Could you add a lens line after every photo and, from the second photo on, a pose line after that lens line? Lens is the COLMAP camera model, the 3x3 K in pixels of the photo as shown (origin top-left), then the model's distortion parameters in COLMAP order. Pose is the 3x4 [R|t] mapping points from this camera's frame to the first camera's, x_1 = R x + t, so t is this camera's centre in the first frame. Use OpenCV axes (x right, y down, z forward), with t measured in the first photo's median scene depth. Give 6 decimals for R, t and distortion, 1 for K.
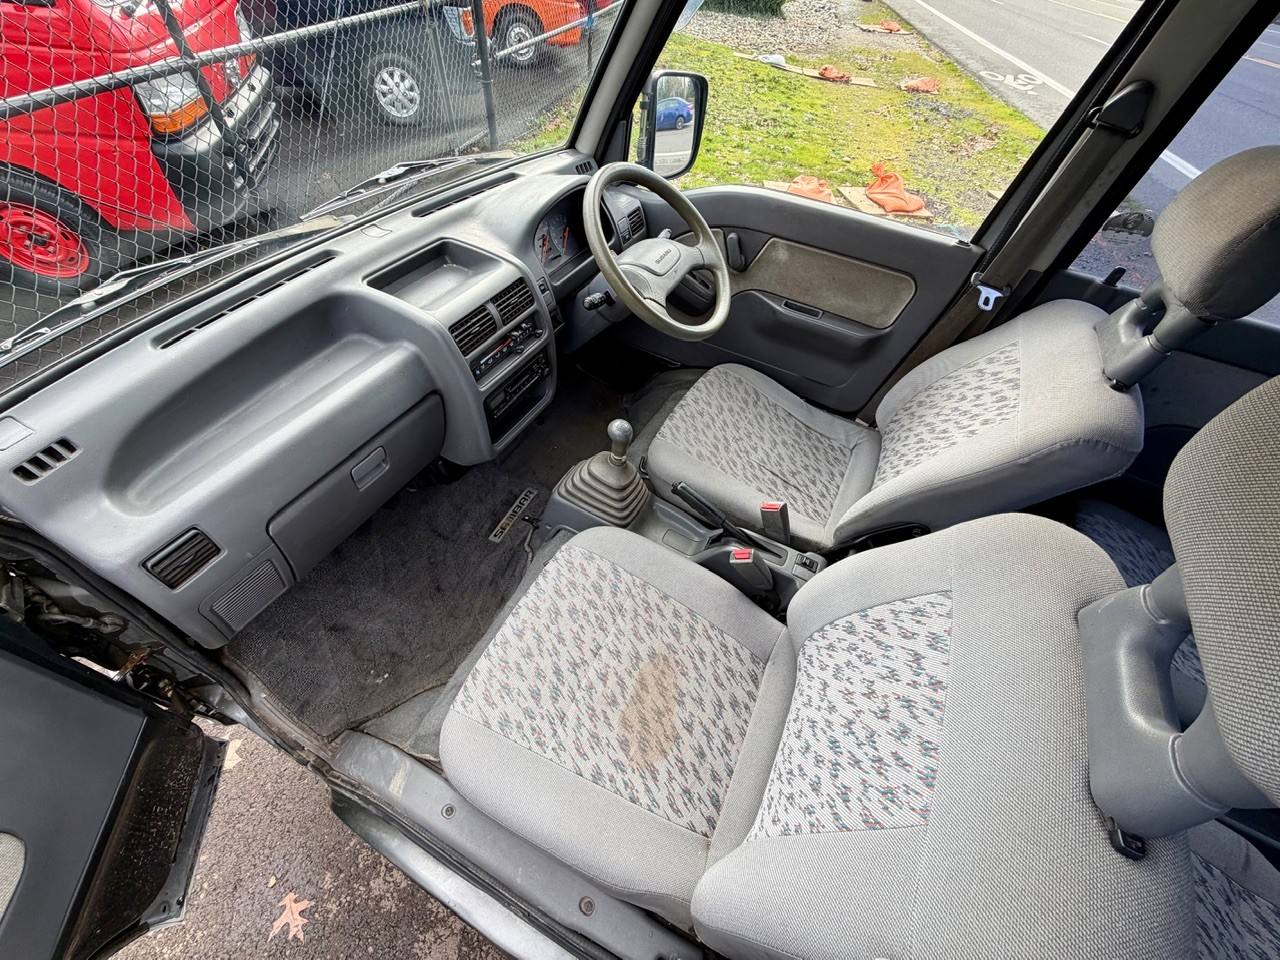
lens RADIAL K [[504.5, 0, 638.4], [0, 504.5, 480.2], [0, 0, 1]] dist [-0.001761, 0.000127]
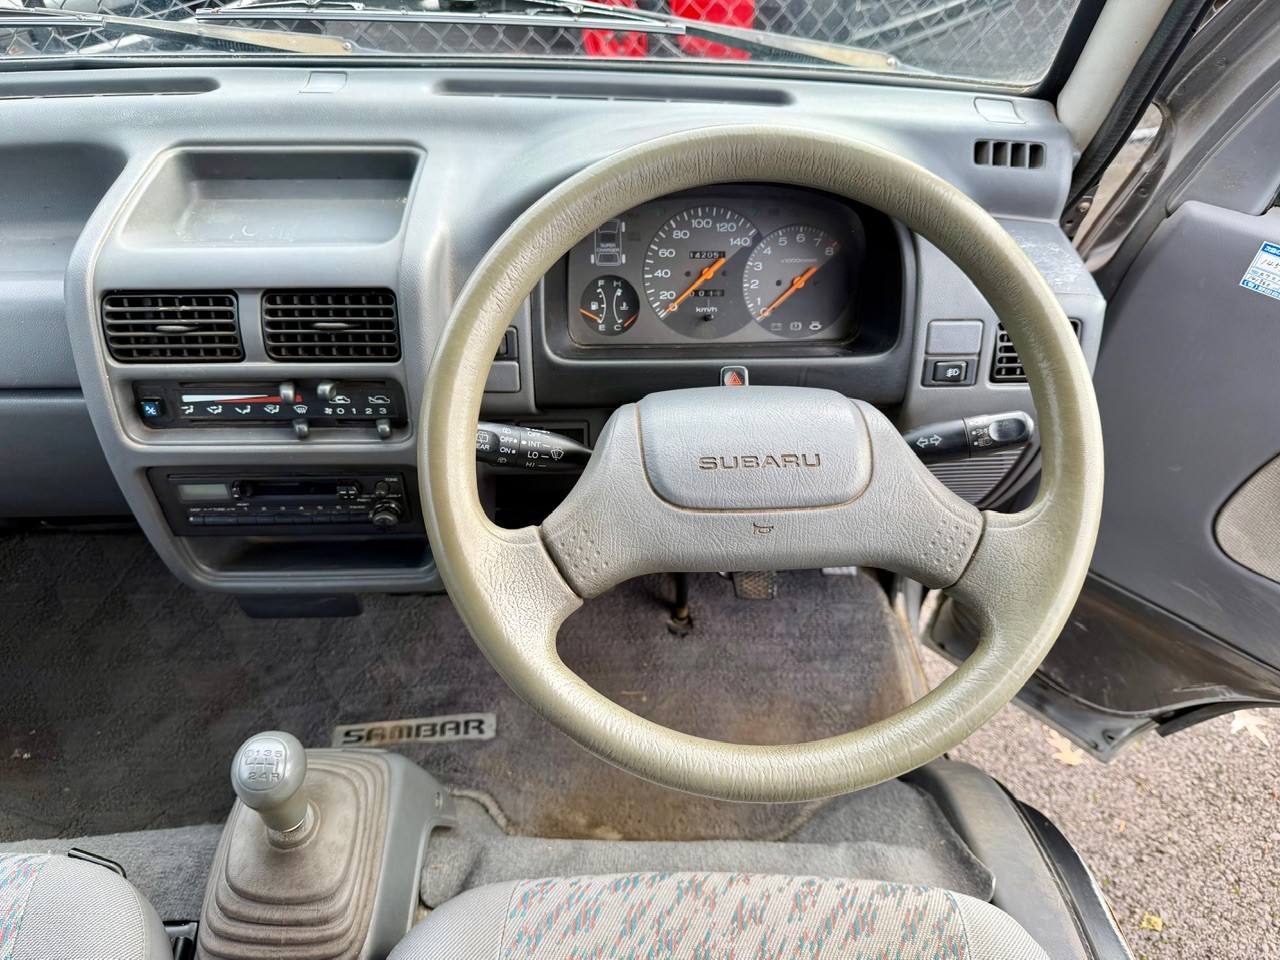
lens RADIAL K [[899.9, 0, 638.0], [0, 899.9, 501.9], [0, 0, 1]] dist [0.030161, -0.048095]
pose [[0.466117, 0.568201, -0.678147, 0.411824], [-0.652287, 0.738553, 0.170471, -0.522360], [0.597709, 0.362887, 0.714882, 0.683291]]
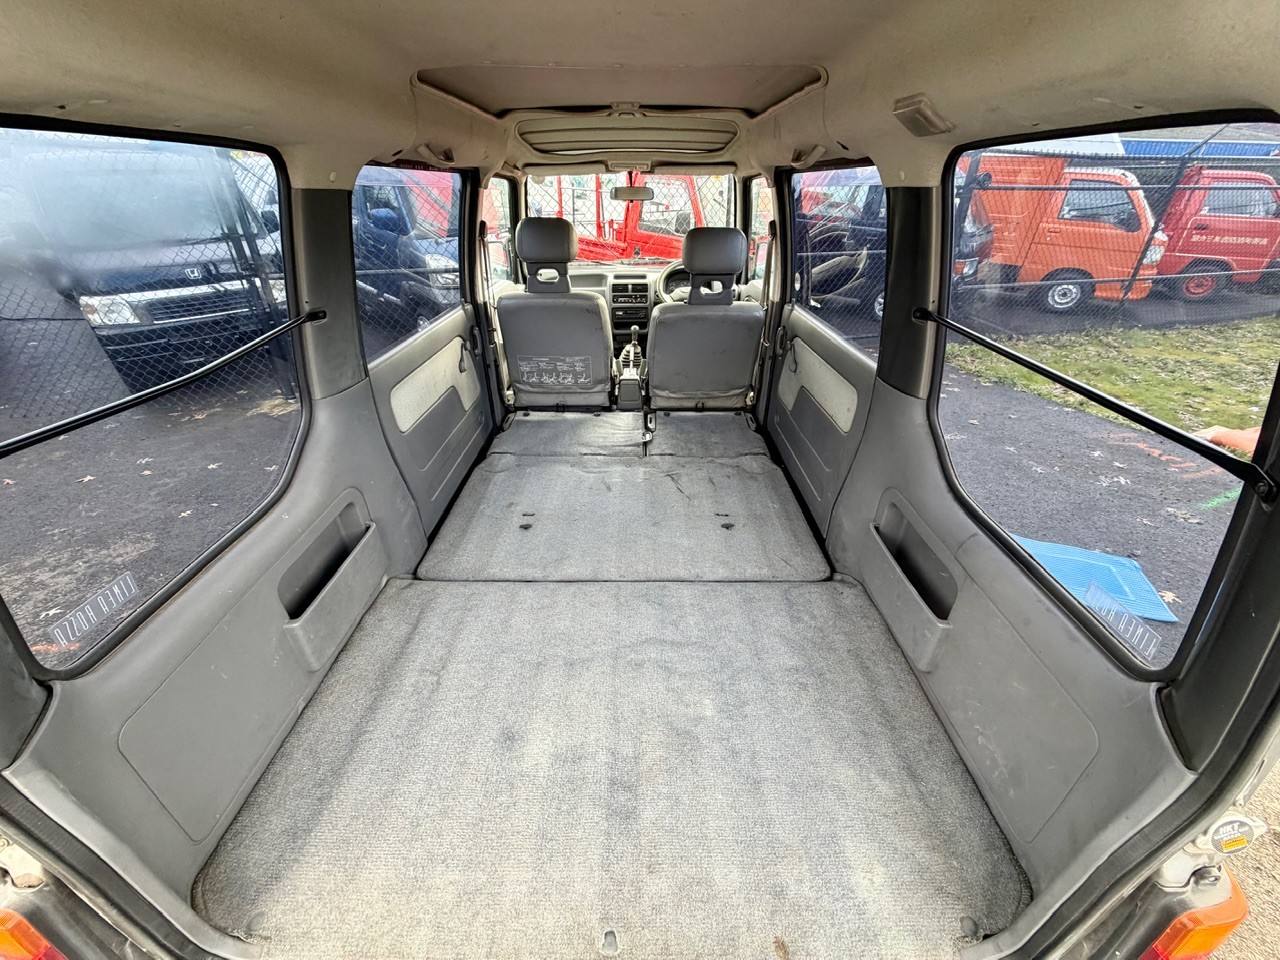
lens RADIAL K [[495.1, 0, 639.9], [0, 495.1, 491.5], [0, 0, 1]] dist [0.000951, -0.000054]
pose [[0.453039, 0.387715, -0.802766, 2.694991], [-0.649457, 0.760398, 0.000733, 0.600759], [0.610706, 0.521030, 0.596294, -0.178846]]
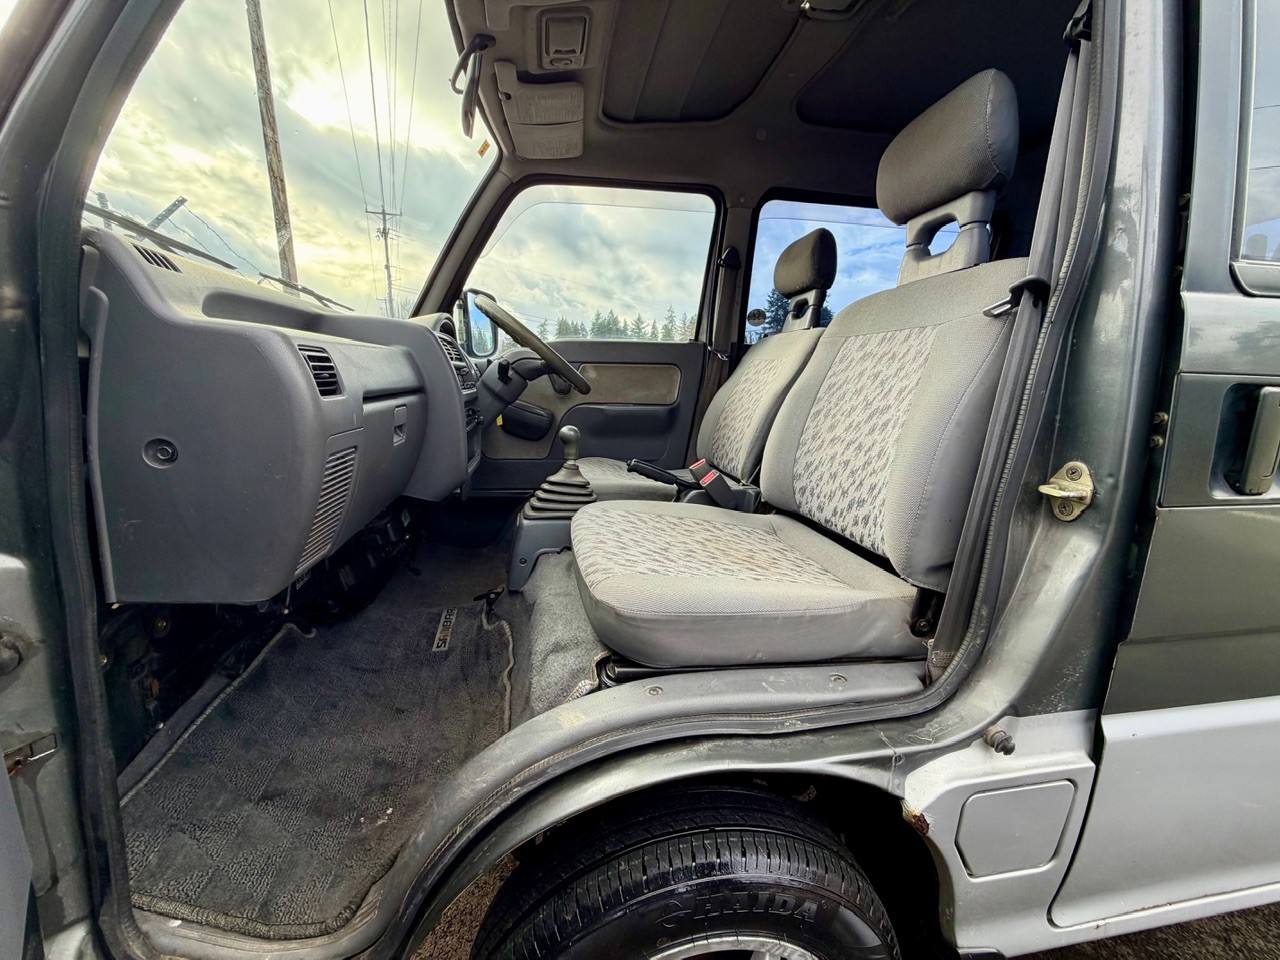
lens RADIAL K [[507.1, 0, 633.9], [0, 507.1, 481.1], [0, 0, 1]] dist [0.001594, 0.000069]
pose [[0.798862, -0.187335, 0.571599, -0.639875], [0.486789, 0.759563, -0.431394, 0.591096], [-0.353350, 0.622872, 0.697979, 0.200197]]
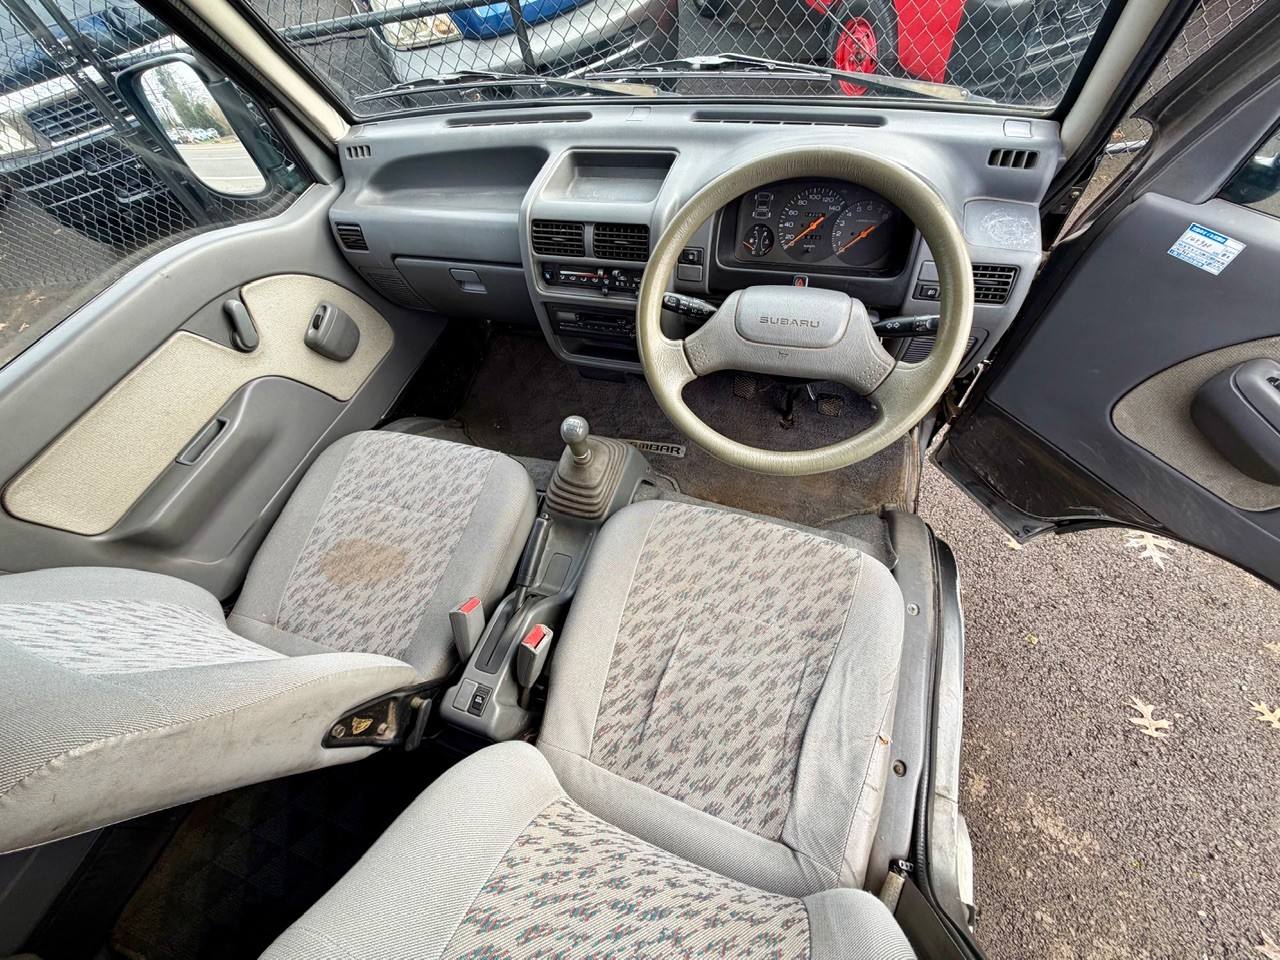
lens RADIAL K [[504.3, 0, 643.6], [0, 504.3, 483.6], [0, 0, 1]] dist [-0.001371, -0.000198]
pose [[0.126867, 0.774157, -0.620150, 0.610295], [-0.646454, 0.538720, 0.540257, -0.617404], [0.752331, 0.332357, 0.568803, 0.665985]]
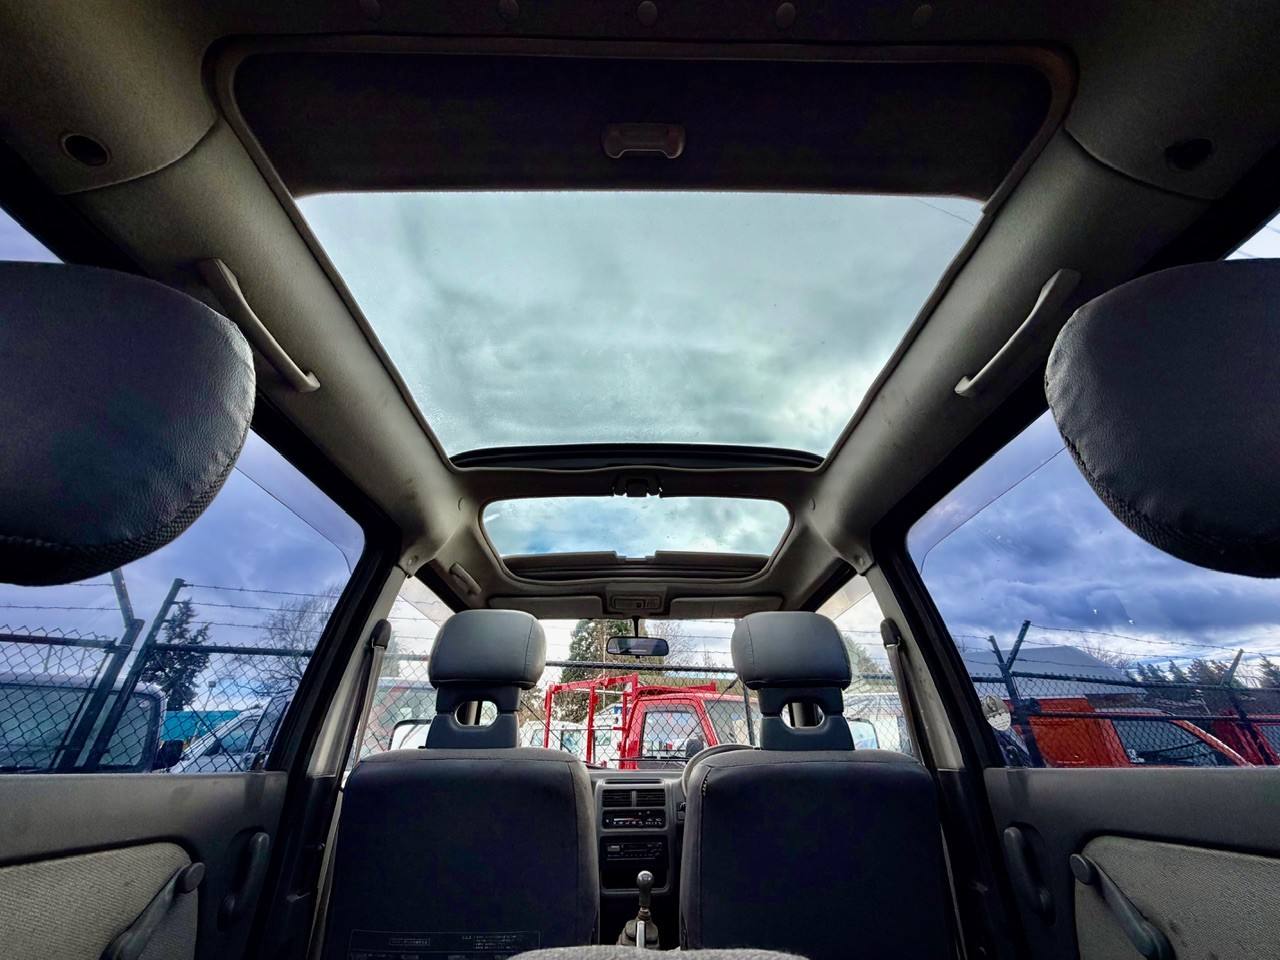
lens RADIAL K [[504.5, 0, 638.4], [0, 504.5, 480.2], [0, 0, 1]] dist [-0.001761, 0.000127]
pose [[0.460651, -0.507405, -0.728245, 1.626364], [-0.638748, 0.380178, -0.668929, 0.451425], [0.616280, 0.773308, -0.148975, 0.351642]]
